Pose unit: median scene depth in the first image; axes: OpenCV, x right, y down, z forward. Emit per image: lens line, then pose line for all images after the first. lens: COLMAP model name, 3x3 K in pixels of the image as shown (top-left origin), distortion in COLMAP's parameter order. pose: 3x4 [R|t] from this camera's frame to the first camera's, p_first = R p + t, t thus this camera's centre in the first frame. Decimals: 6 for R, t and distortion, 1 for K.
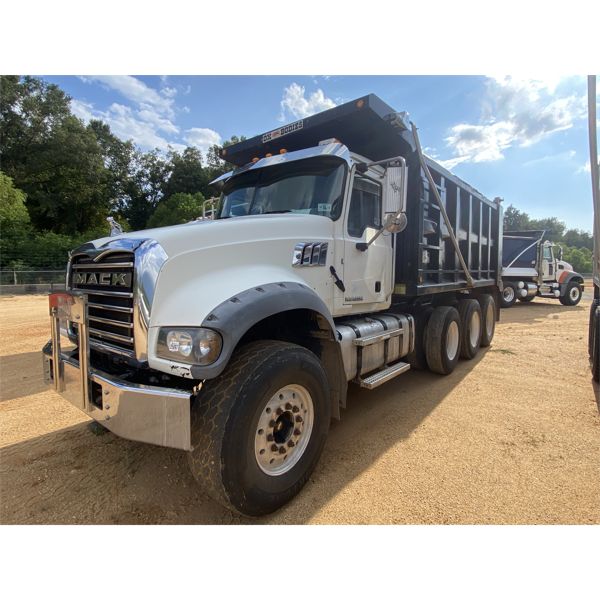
lens RADIAL K [[344.5, 0, 303.9], [0, 344.5, 292.3], [0, 0, 1]] dist [0.003003, 0.000041]
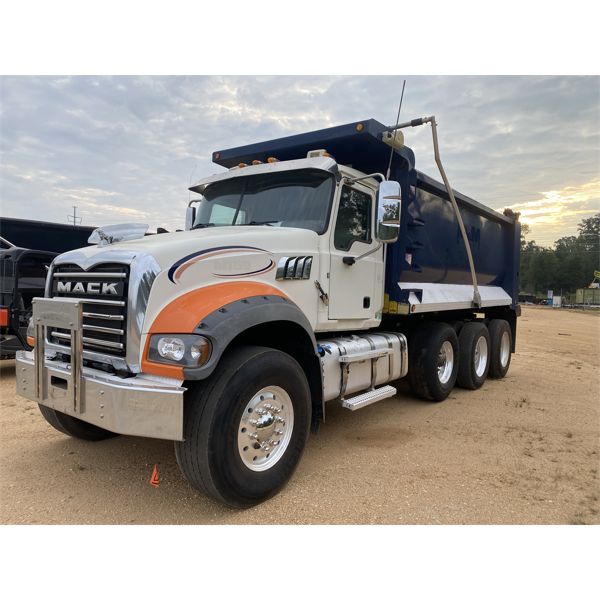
lens RADIAL K [[453.9, 0, 305.7], [0, 453.9, 303.1], [0, 0, 1]] dist [-0.007826, -0.001963]
pose [[0.999205, 0.024998, 0.031065, 0.011630], [-0.024506, 0.999569, -0.016144, 0.010597], [-0.031455, 0.015370, 0.999387, -0.301112]]
